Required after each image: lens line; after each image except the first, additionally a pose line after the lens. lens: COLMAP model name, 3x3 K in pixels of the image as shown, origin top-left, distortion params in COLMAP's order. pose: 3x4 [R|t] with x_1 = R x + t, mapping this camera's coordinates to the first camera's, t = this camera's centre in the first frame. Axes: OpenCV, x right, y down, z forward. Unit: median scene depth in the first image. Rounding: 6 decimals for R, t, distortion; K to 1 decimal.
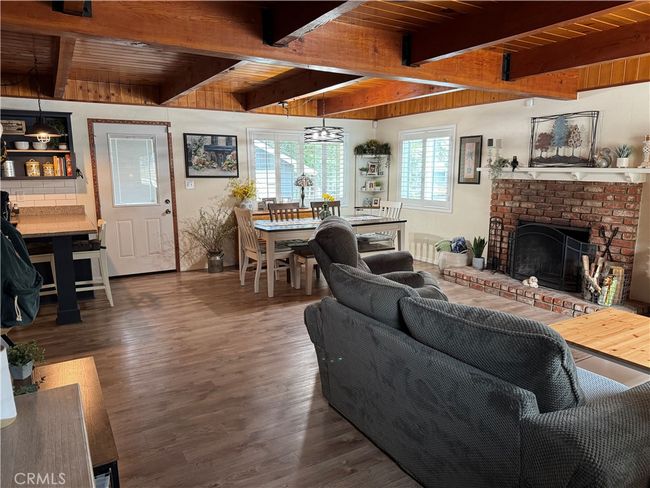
lens RADIAL K [[455.3, 0, 329.2], [0, 455.3, 246.1], [0, 0, 1]] dist [0.121567, -0.162875]
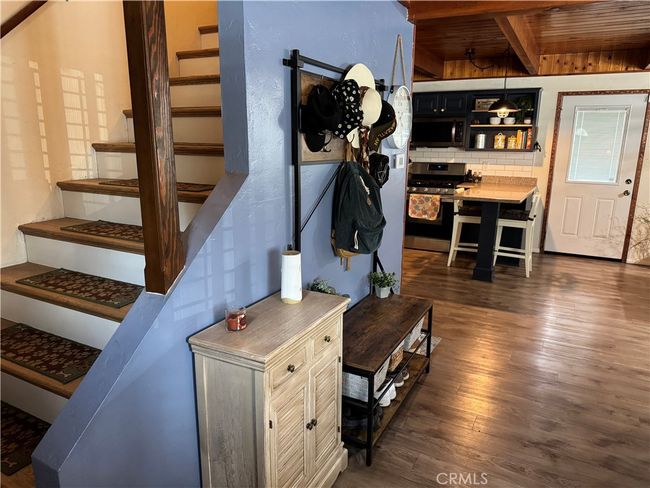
lens RADIAL K [[460.0, 0, 326.4], [0, 460.0, 247.5], [0, 0, 1]] dist [0.052772, -0.062382]
pose [[0.520918, 0.205403, -0.828525, 0.113795], [-0.161704, 0.976788, 0.140491, -0.005569], [0.838151, 0.060791, 0.542040, 0.051269]]
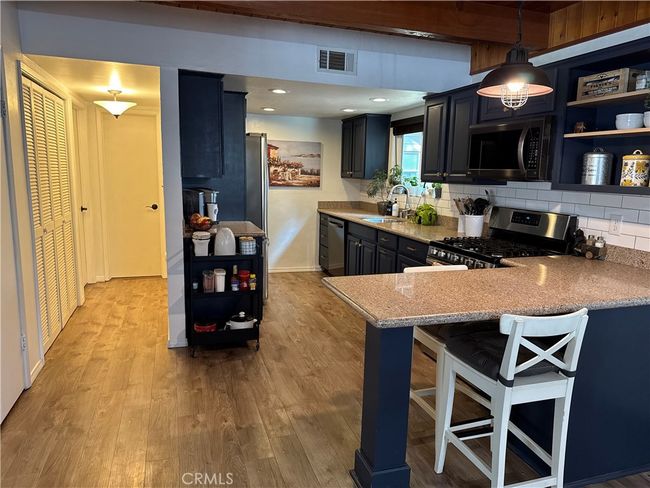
lens RADIAL K [[455.3, 0, 329.2], [0, 455.3, 246.1], [0, 0, 1]] dist [0.121567, -0.162875]
pose [[-0.212317, 0.154546, -0.964903, -0.093092], [-0.194925, 0.960873, 0.196792, -0.112314], [0.957562, 0.229866, -0.173885, 0.722839]]
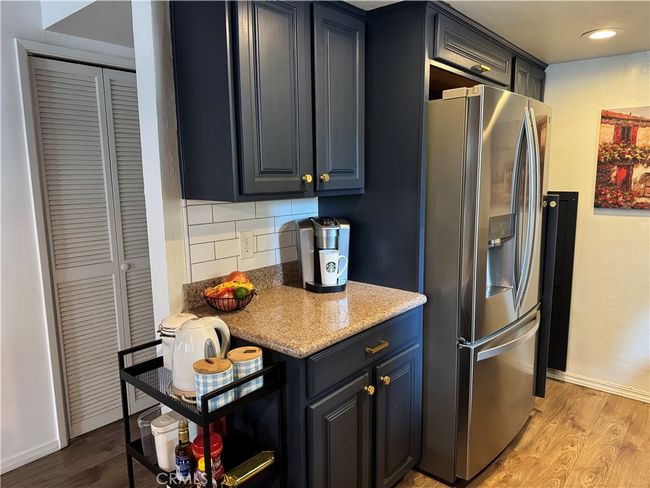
lens RADIAL K [[455.3, 0, 329.2], [0, 455.3, 246.1], [0, 0, 1]] dist [0.121567, -0.162875]
pose [[-0.947210, 0.059778, -0.314991, -0.620493], [-0.045693, 0.947267, 0.317172, -0.114128], [0.317340, 0.314822, -0.894529, 0.722047]]
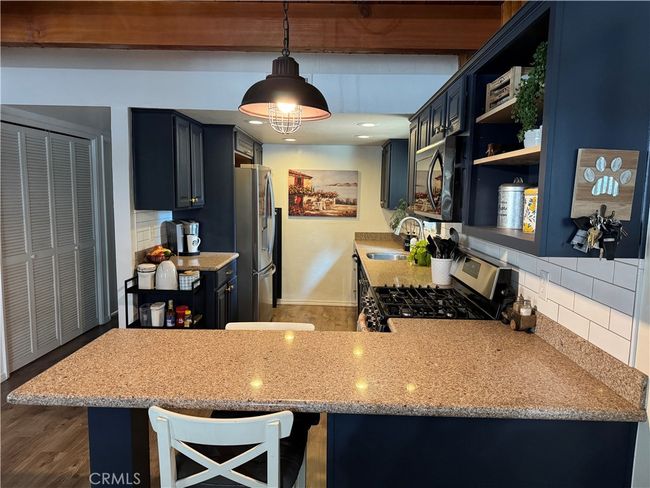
lens RADIAL K [[455.3, 0, 329.2], [0, 455.3, 246.1], [0, 0, 1]] dist [0.121567, -0.162875]
pose [[-0.532371, 0.091163, -0.841588, -0.253243], [-0.164474, 0.964098, 0.208477, -0.166577], [0.830379, 0.249406, -0.498265, 0.941209]]
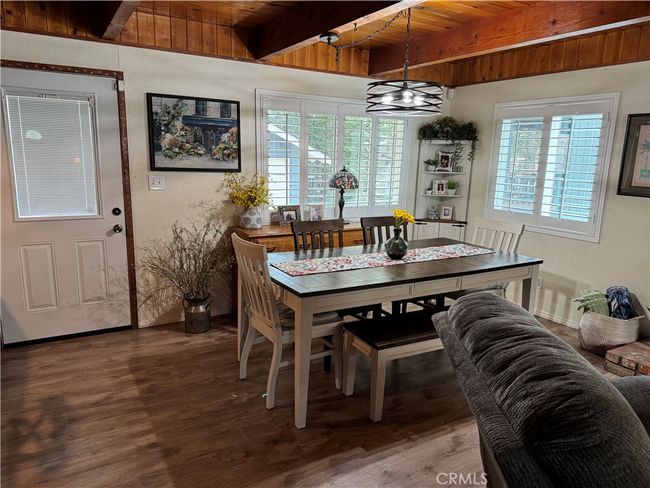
lens RADIAL K [[460.0, 0, 326.4], [0, 460.0, 247.5], [0, 0, 1]] dist [0.052772, -0.062382]
pose [[0.999534, 0.030496, -0.001395, -0.091505], [-0.030438, 0.999046, 0.031320, -0.082397], [0.002349, -0.031263, 0.999508, 0.444560]]
